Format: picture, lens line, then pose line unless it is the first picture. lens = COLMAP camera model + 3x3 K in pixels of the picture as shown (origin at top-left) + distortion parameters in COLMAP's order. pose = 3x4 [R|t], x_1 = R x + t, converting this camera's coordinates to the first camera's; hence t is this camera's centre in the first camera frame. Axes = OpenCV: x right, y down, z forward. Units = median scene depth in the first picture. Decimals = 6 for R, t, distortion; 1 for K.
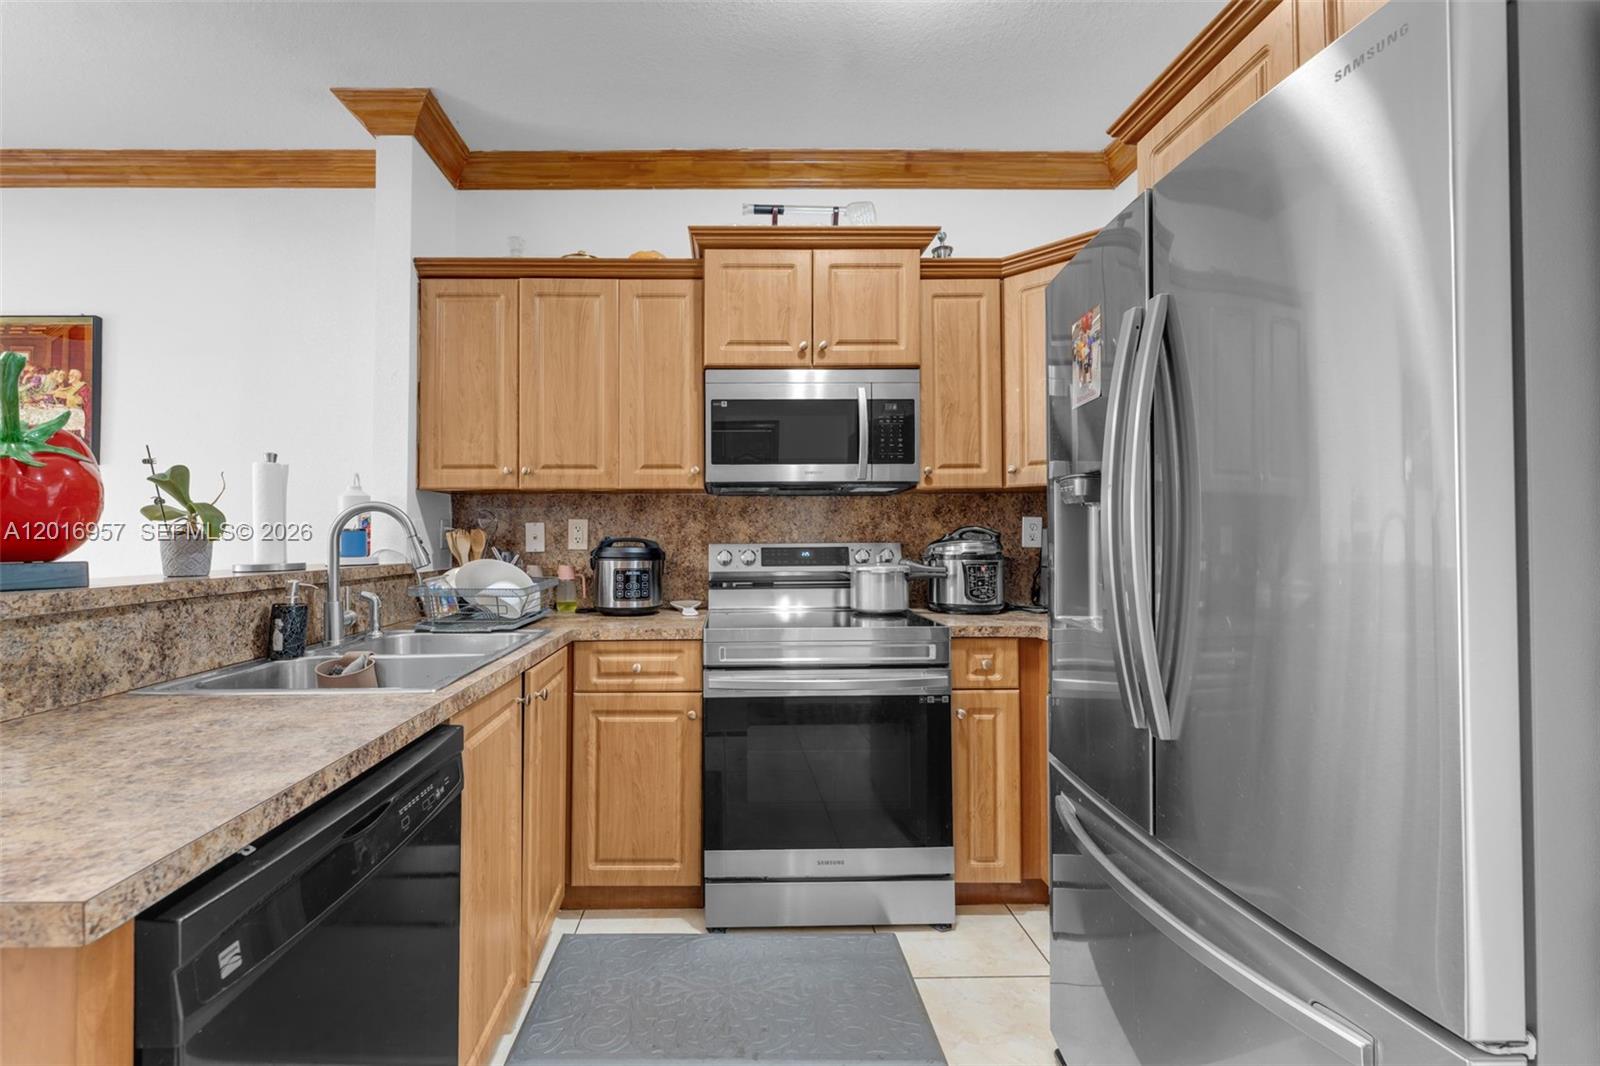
lens RADIAL K [[668.0, 0, 825.7], [0, 668.0, 525.2], [0, 0, 1]] dist [-0.000559, -0.000824]
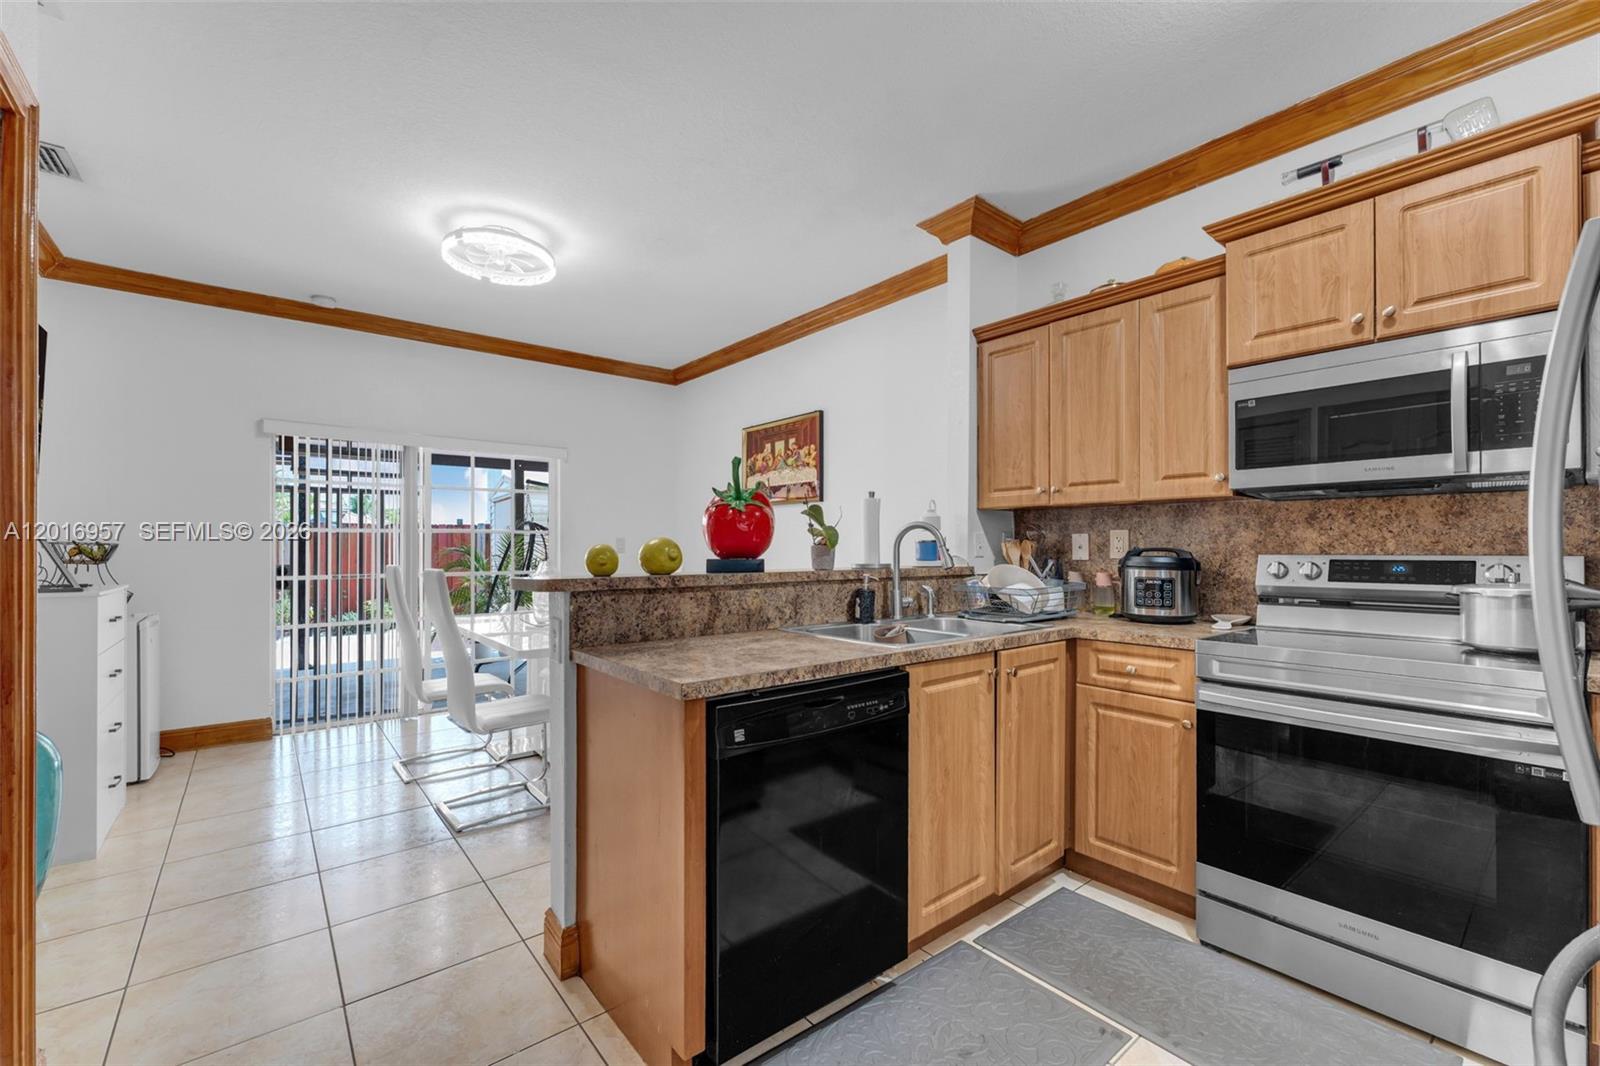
lens RADIAL K [[662.5, 0, 845.0], [0, 662.5, 542.7], [0, 0, 1]] dist [0.000976, -0.005586]
pose [[0.663001, -0.002076, -0.748615, 0.162156], [0.011103, 0.999913, 0.007060, -0.001356], [0.748536, -0.012993, 0.662967, -0.032444]]
